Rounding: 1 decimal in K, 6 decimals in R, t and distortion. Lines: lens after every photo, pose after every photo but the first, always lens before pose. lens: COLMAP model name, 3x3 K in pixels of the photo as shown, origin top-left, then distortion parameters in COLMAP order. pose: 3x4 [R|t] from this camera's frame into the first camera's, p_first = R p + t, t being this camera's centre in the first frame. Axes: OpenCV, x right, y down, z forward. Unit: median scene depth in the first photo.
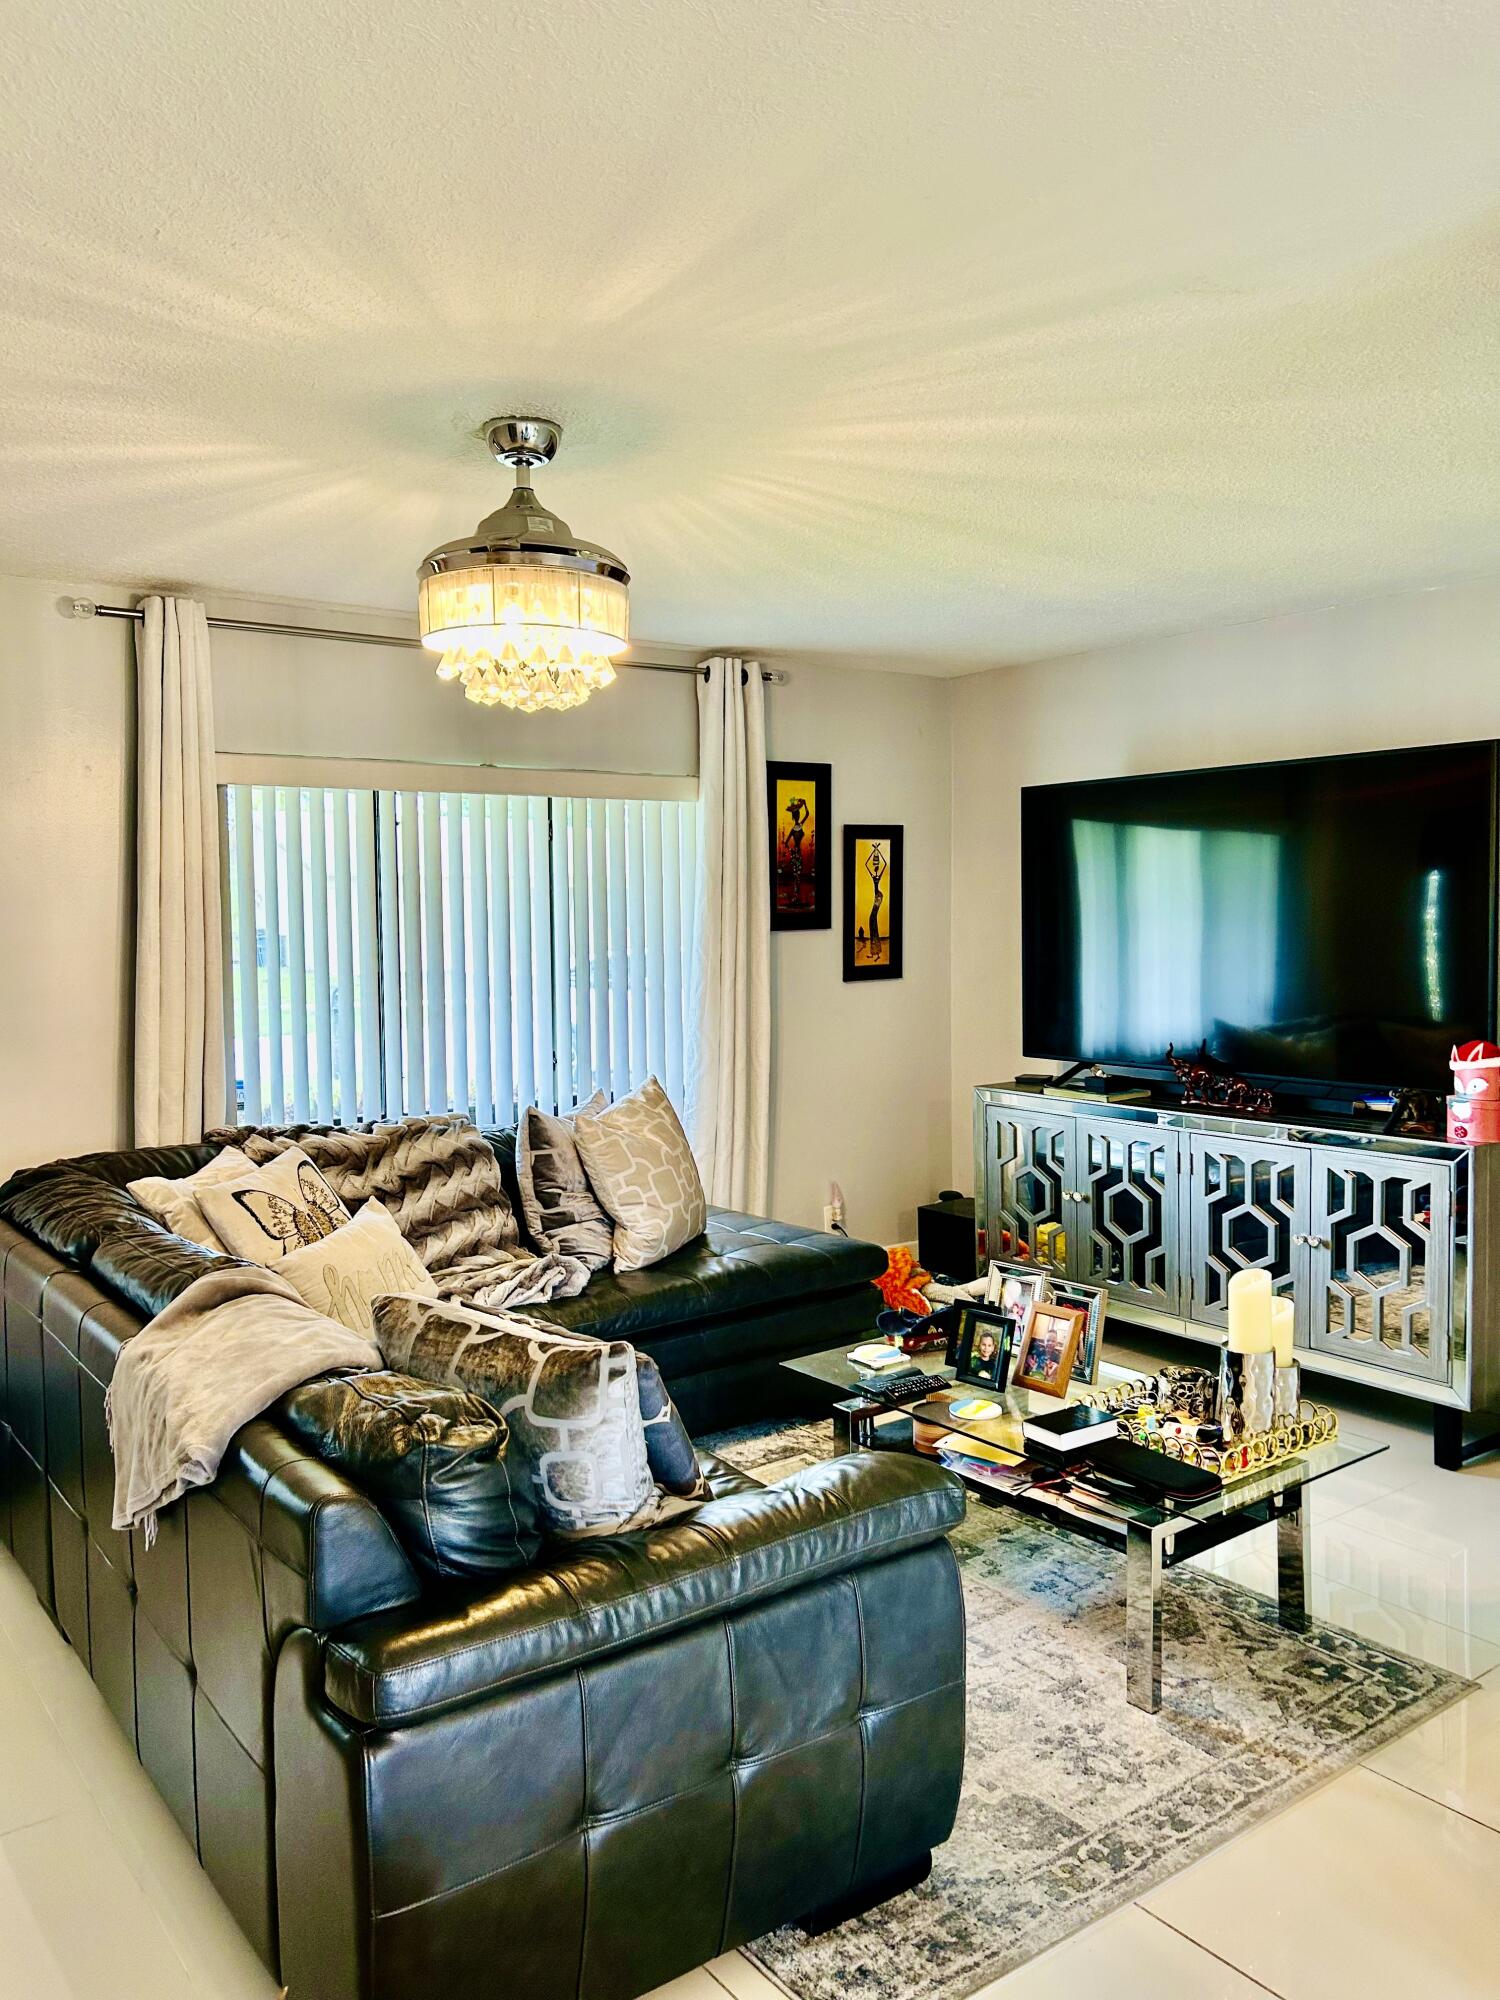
lens RADIAL K [[1485.1, 0, 754.0], [0, 1485.1, 965.1], [0, 0, 1]] dist [0.057403, -0.074613]
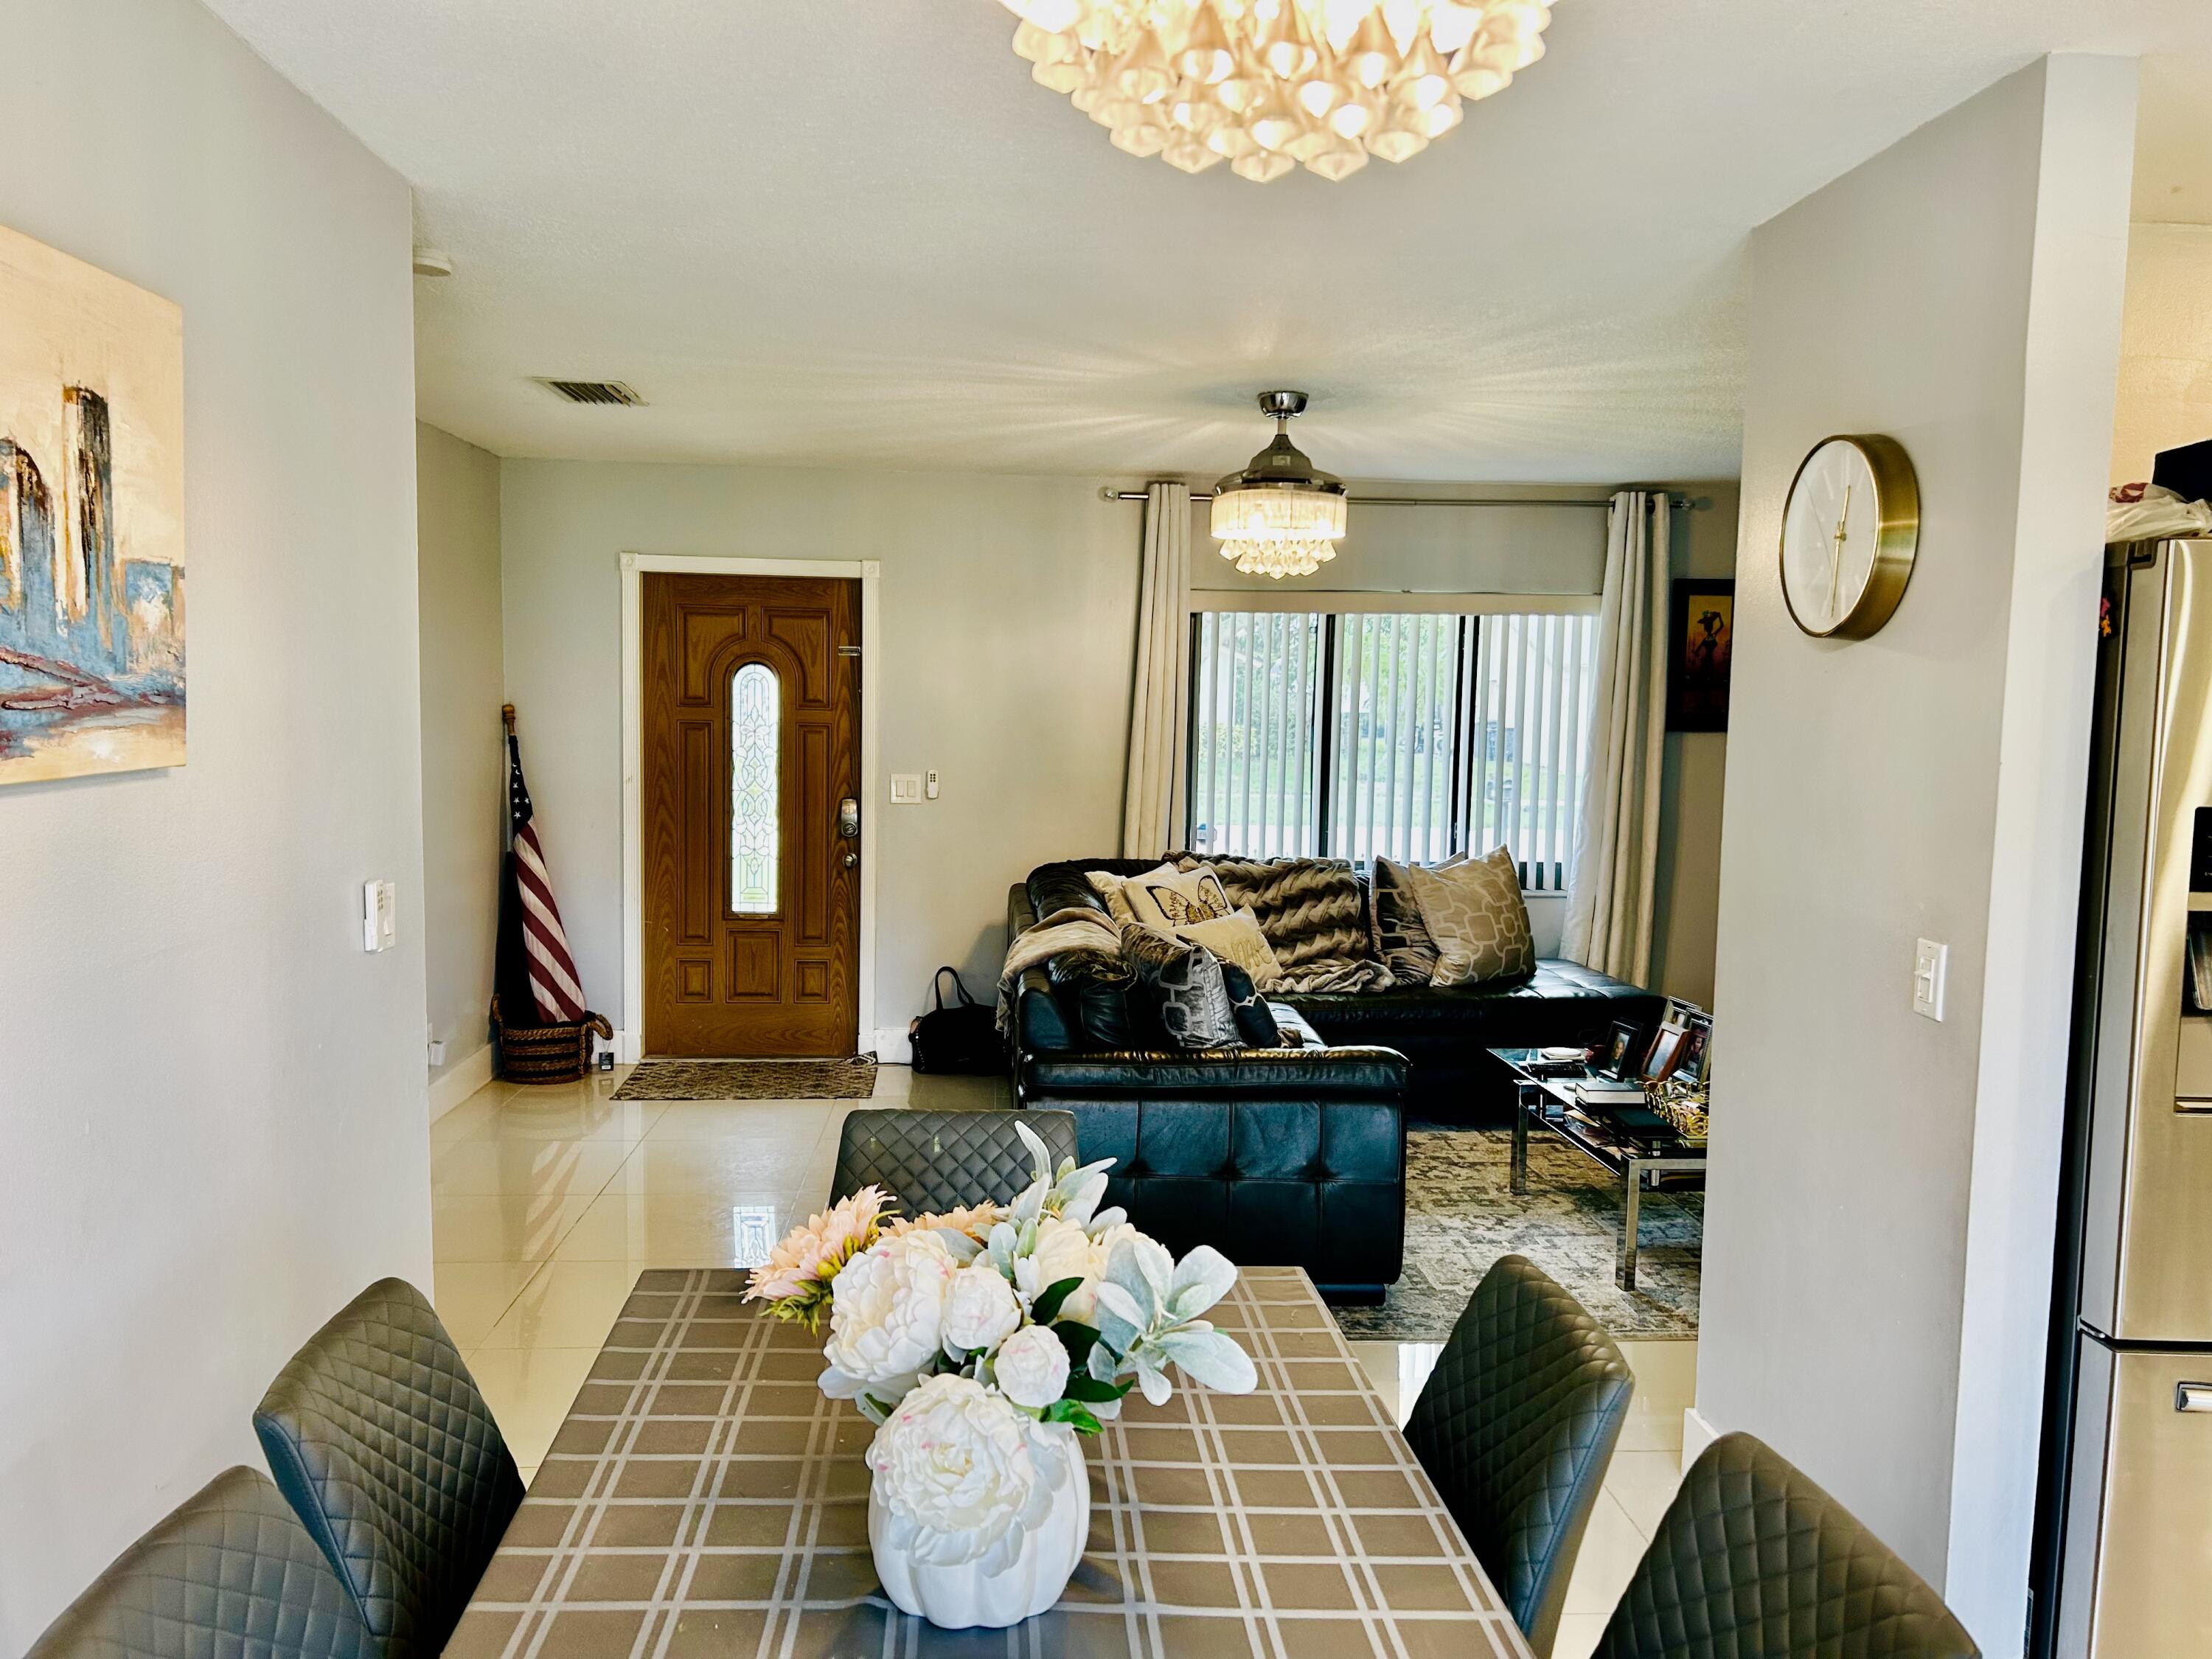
lens RADIAL K [[1645.5, 0, 1106.0], [0, 1645.5, 829.5], [0, 0, 1]] dist [0.101039, -0.229963]
pose [[0.840210, 0.068717, -0.537890, 0.442820], [-0.046551, 0.997417, 0.054708, 0.002633], [0.540260, -0.020927, 0.841238, -0.377616]]
